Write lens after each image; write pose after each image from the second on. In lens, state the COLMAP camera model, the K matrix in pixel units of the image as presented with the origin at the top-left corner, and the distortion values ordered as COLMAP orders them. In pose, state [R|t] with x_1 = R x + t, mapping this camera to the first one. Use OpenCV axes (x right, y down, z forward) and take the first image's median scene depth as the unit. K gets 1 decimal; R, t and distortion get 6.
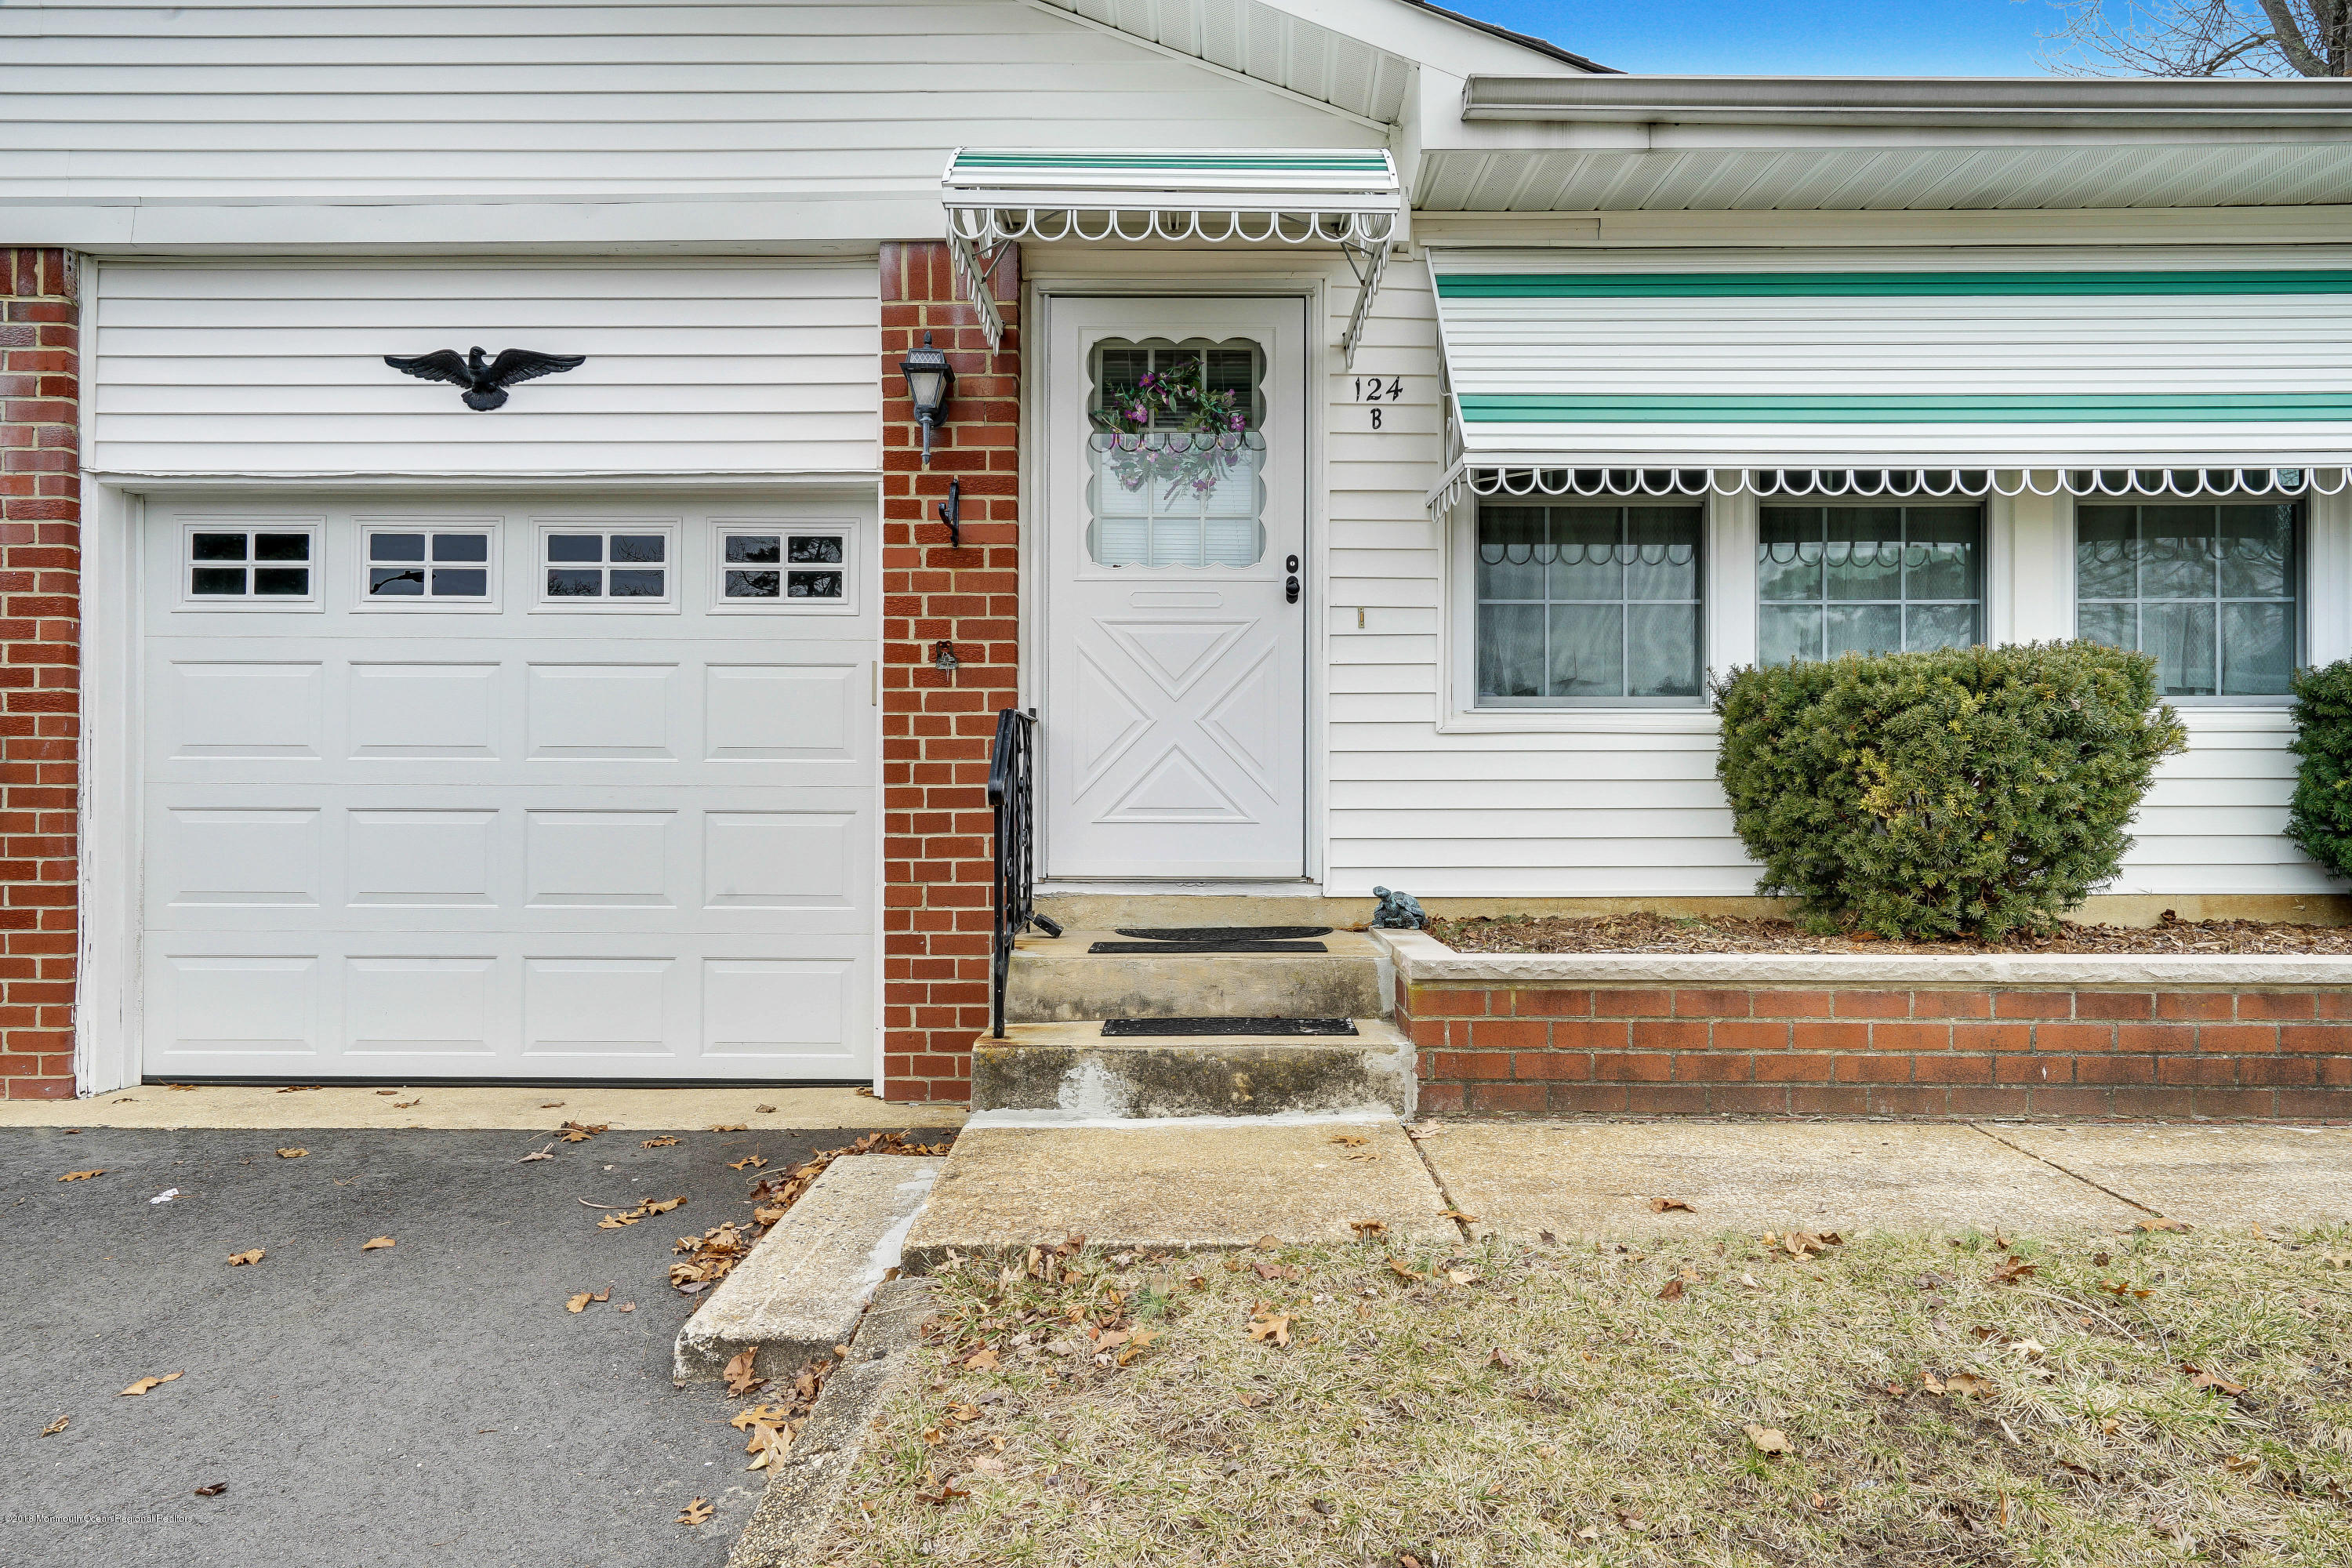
lens RADIAL K [[1434.4, 0, 1176.0], [0, 1434.4, 784.0], [0, 0, 1]] dist [0.002220, 0.000858]
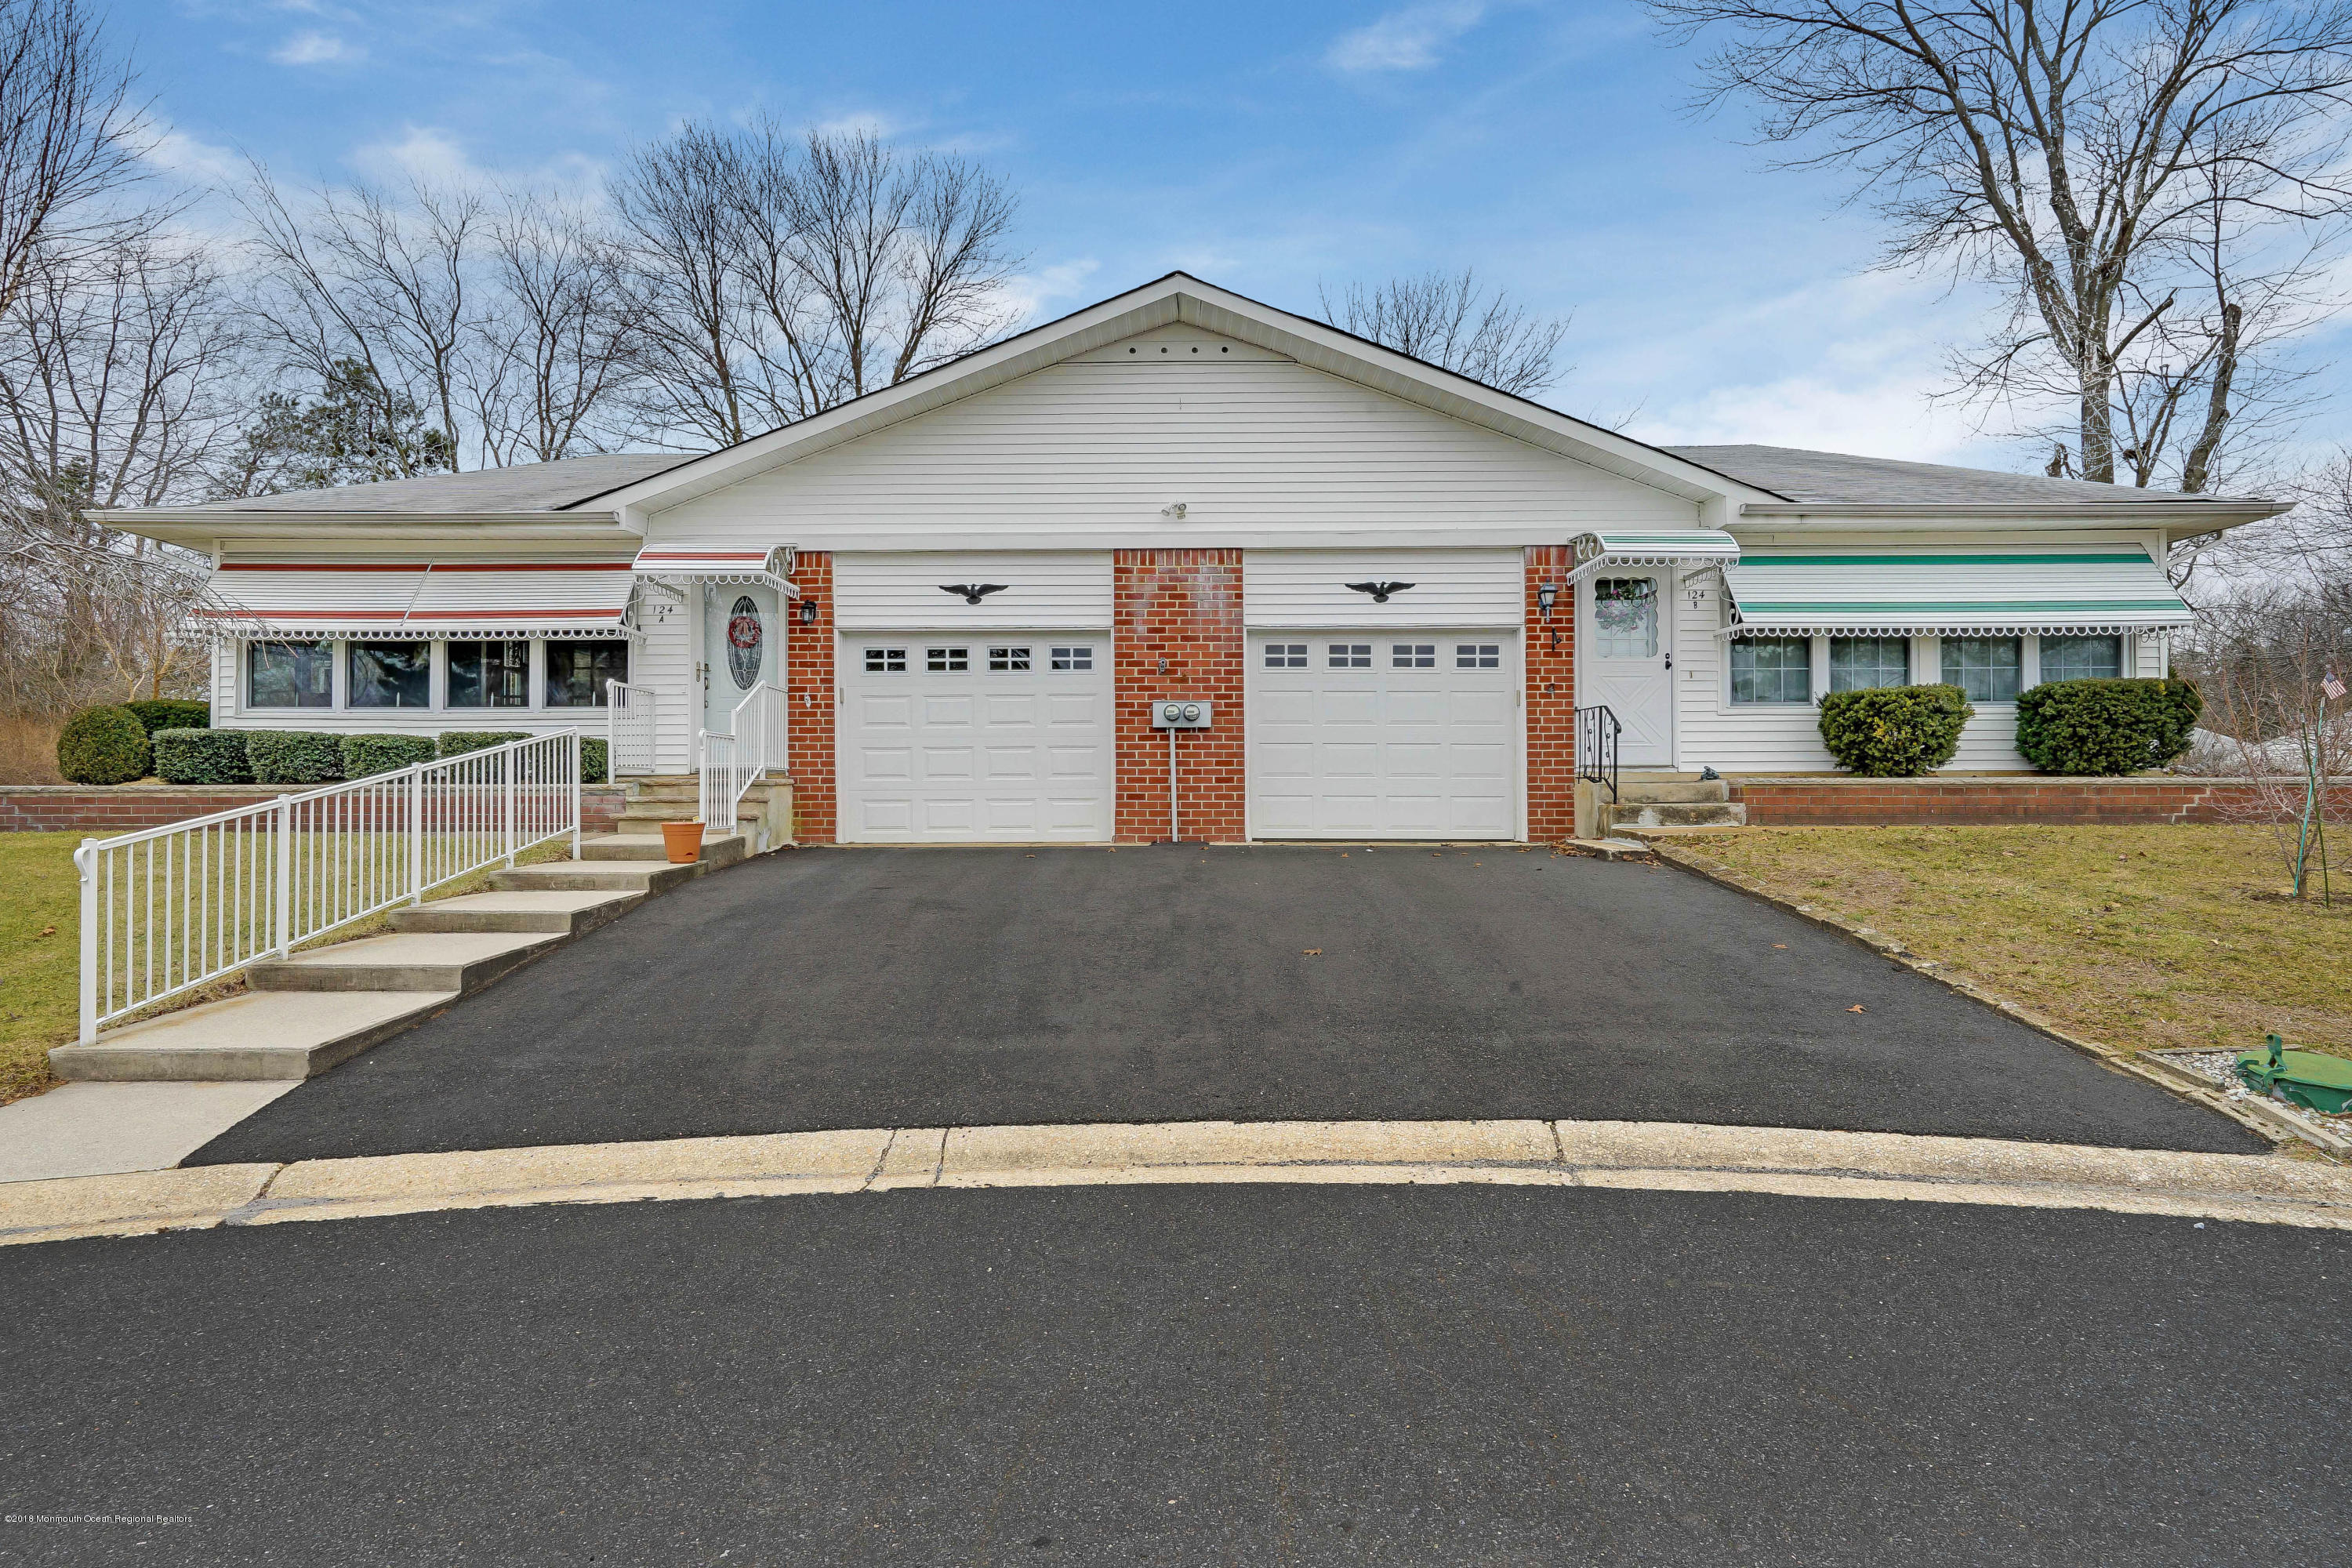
lens RADIAL K [[1223.8, 0, 1168.5], [0, 1223.8, 778.5], [0, 0, 1]] dist [-0.000247, 0.001319]
pose [[0.999959, -0.001733, -0.008895, -0.903084], [0.001662, 0.999966, -0.008023, 0.110574], [0.008909, 0.008008, 0.999928, -1.467046]]
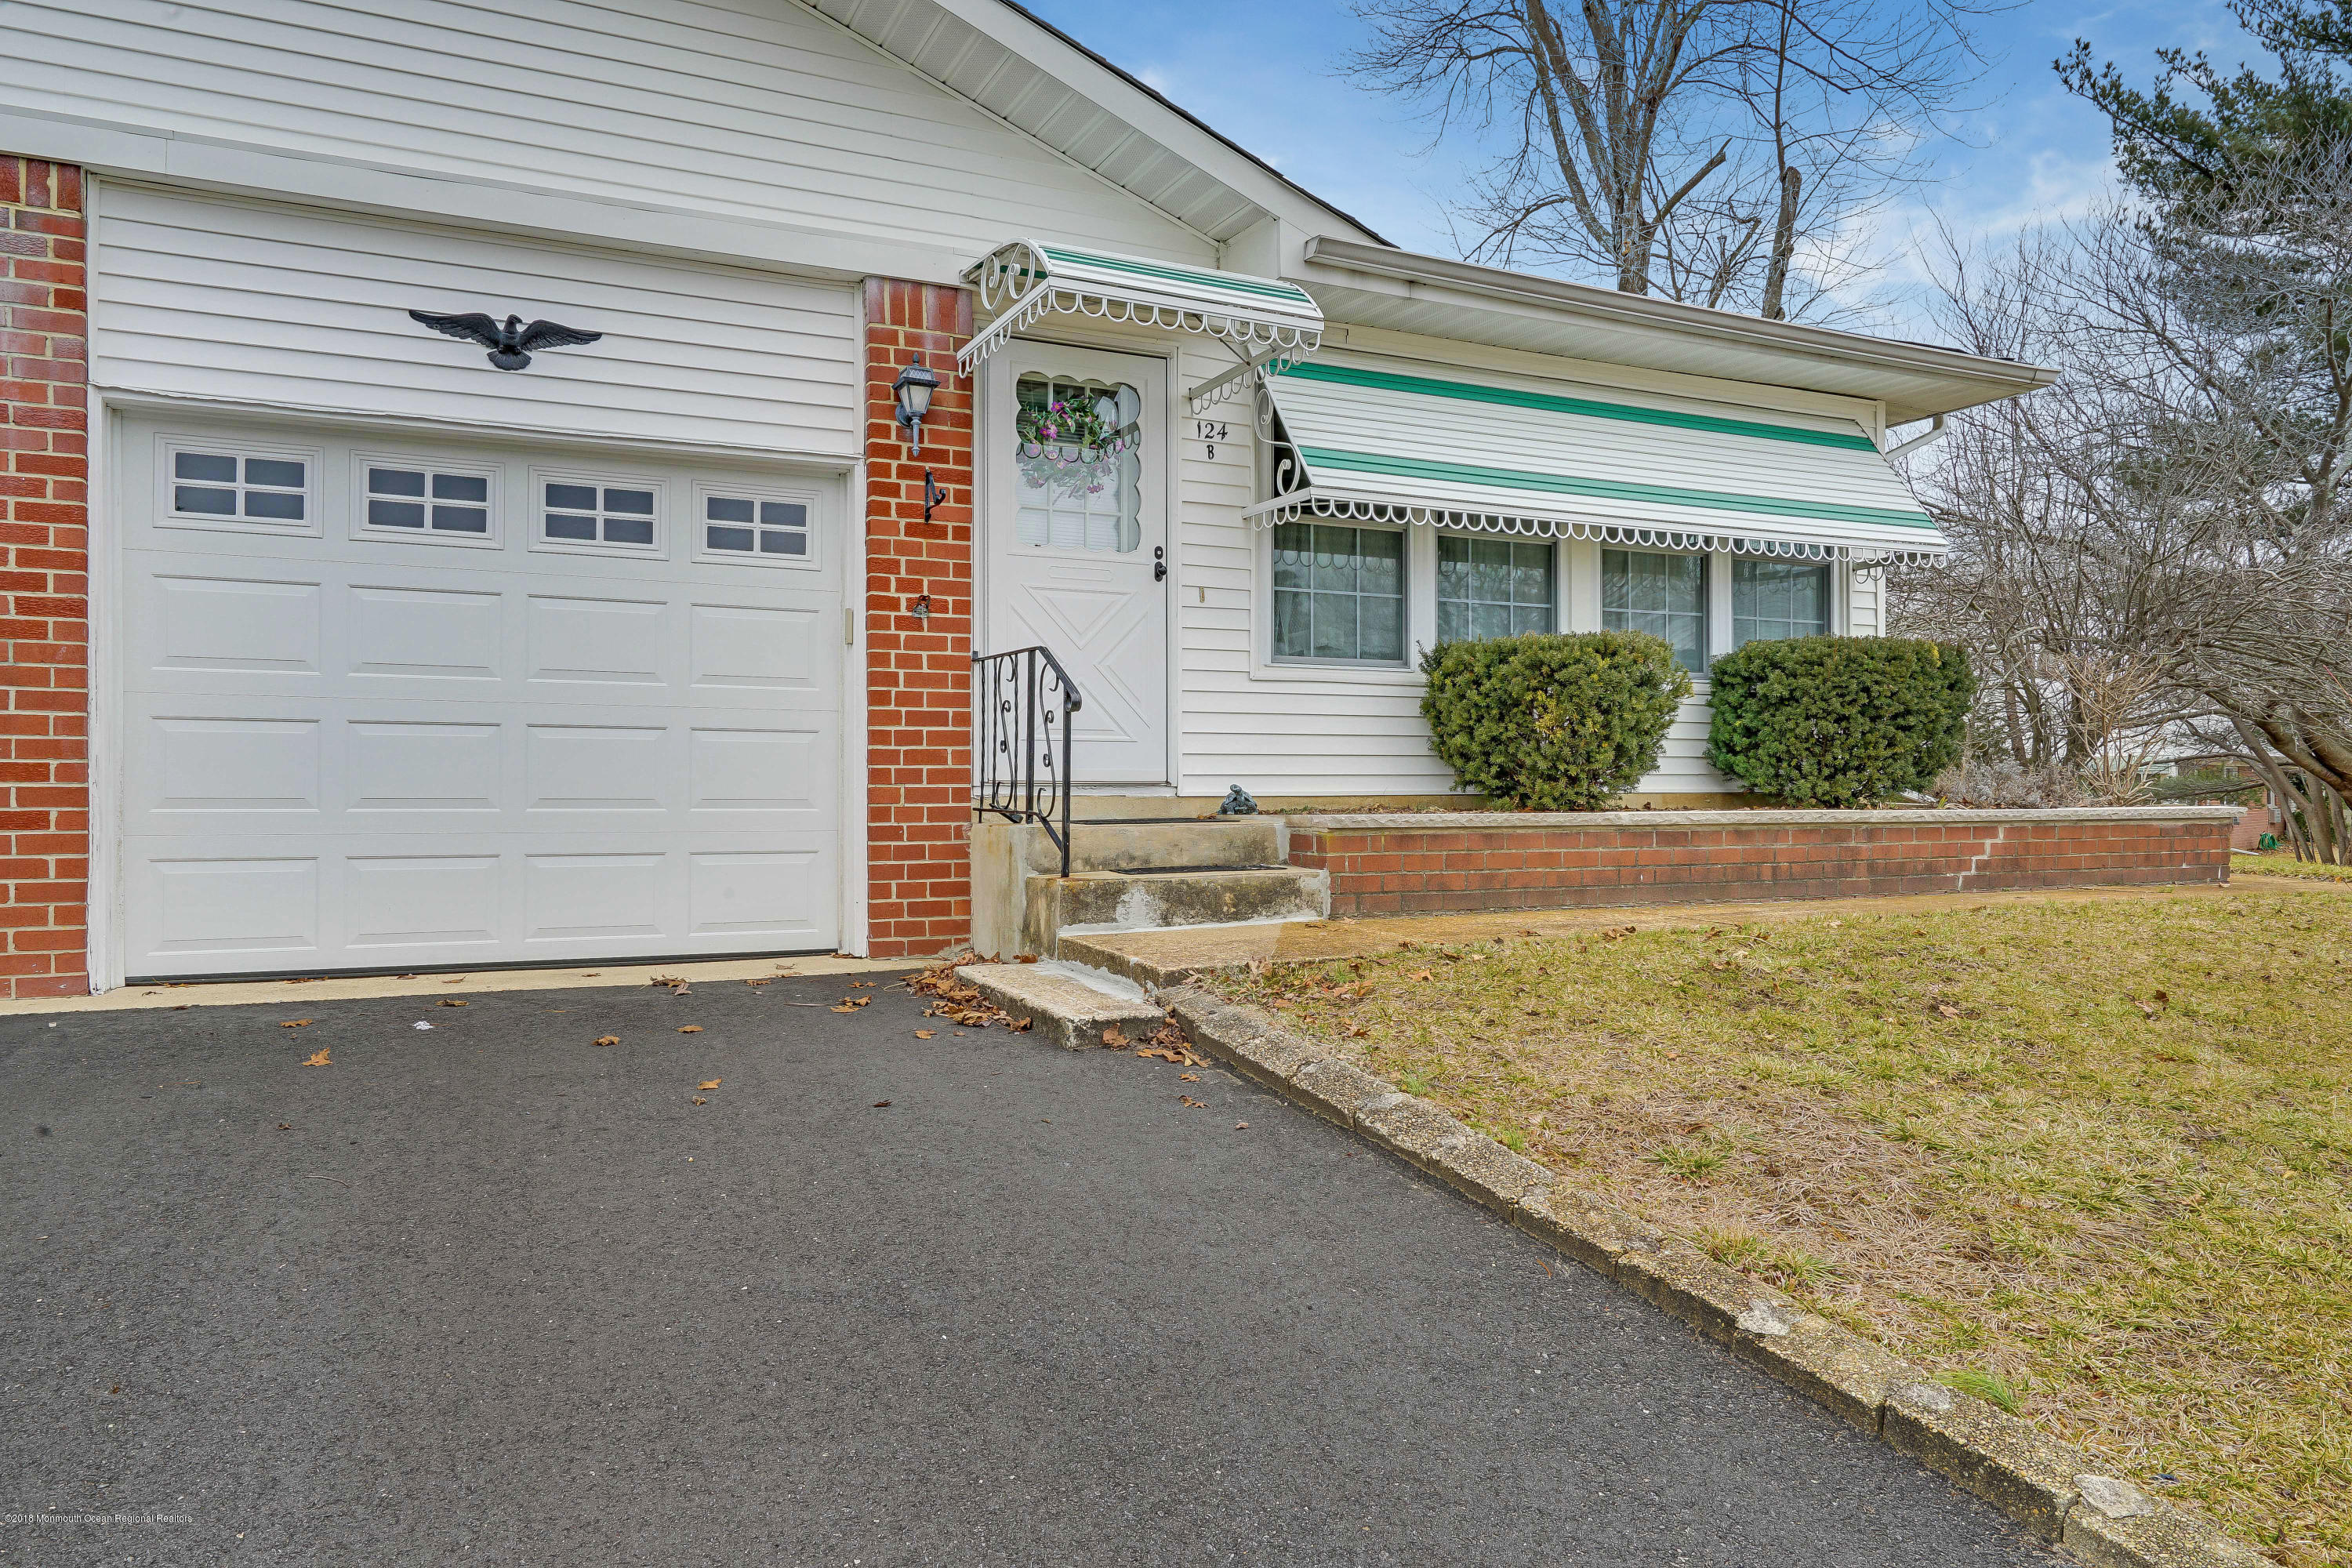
lens RADIAL K [[1535.8, 0, 1157.5], [0, 1535.8, 779.6], [0, 0, 1]] dist [0.003131, 0.003309]
pose [[0.902362, 0.002192, 0.430974, -0.554541], [-0.000842, 0.999994, -0.003324, 0.068351], [-0.430978, 0.002636, 0.902358, -0.322993]]
